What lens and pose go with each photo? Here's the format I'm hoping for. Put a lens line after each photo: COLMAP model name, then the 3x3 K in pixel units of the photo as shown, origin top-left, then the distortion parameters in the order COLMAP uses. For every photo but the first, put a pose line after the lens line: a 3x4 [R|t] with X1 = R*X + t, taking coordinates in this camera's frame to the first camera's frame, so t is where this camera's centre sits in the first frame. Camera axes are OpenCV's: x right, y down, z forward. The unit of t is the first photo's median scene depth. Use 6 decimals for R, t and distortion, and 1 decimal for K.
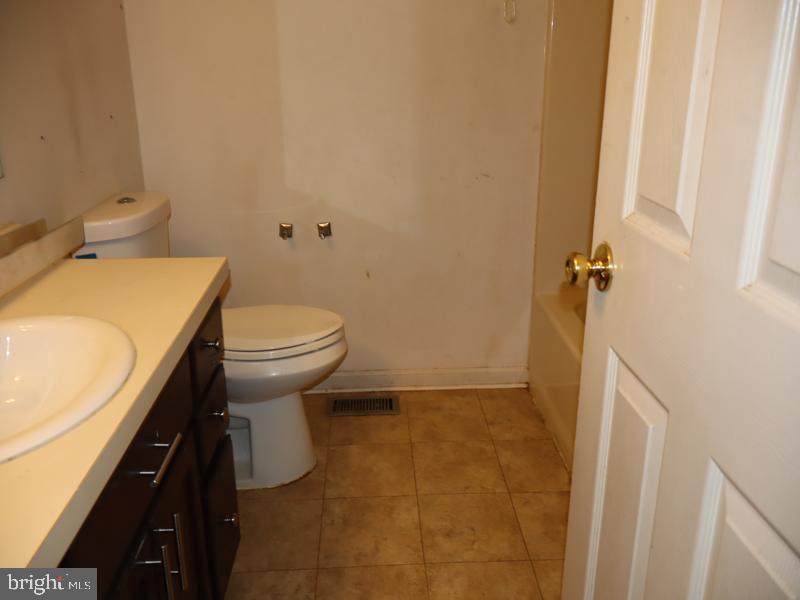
lens RADIAL K [[673.0, 0, 399.1], [0, 673.0, 271.6], [0, 0, 1]] dist [-0.010943, 0.009361]
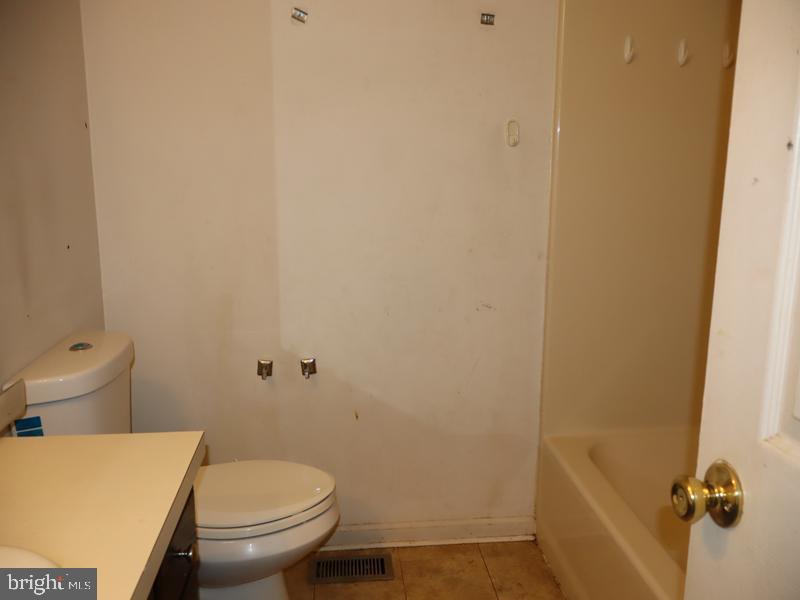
lens RADIAL K [[670.4, 0, 406.2], [0, 670.4, 288.7], [0, 0, 1]] dist [-0.016472, 0.005102]
pose [[0.997823, 0.000483, 0.065941, -0.040367], [0.007282, 0.993050, -0.117471, -0.059783], [-0.065539, 0.117695, 0.990885, 0.100990]]
